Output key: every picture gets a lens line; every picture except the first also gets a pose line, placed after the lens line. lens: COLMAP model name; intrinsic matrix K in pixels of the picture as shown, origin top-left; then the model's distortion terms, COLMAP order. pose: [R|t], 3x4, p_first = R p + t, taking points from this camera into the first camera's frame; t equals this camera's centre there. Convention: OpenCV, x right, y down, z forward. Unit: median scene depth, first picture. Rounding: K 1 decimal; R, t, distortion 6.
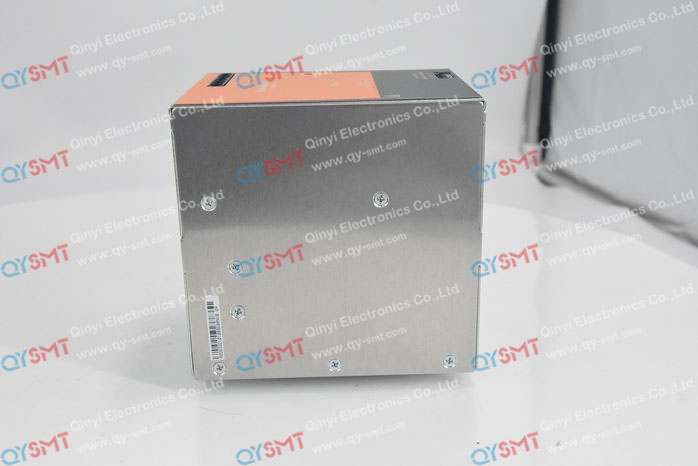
lens RADIAL K [[906.5, 0, 349.0], [0, 906.5, 233.0], [0, 0, 1]] dist [0.001930, -0.005310]
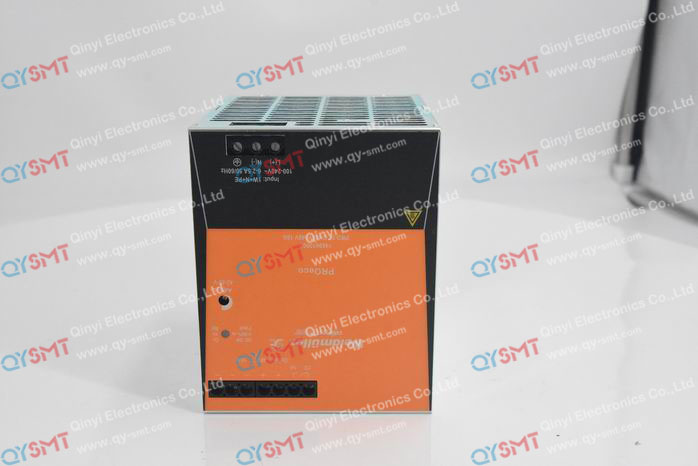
lens RADIAL K [[906.5, 0, 349.0], [0, 906.5, 233.0], [0, 0, 1]] dist [0.001930, -0.005310]
pose [[1.000000, 0.000071, 0.000008, -0.000011], [-0.000071, 1.000000, 0.000112, -0.207699], [-0.000008, -0.000112, 1.000000, -0.000128]]
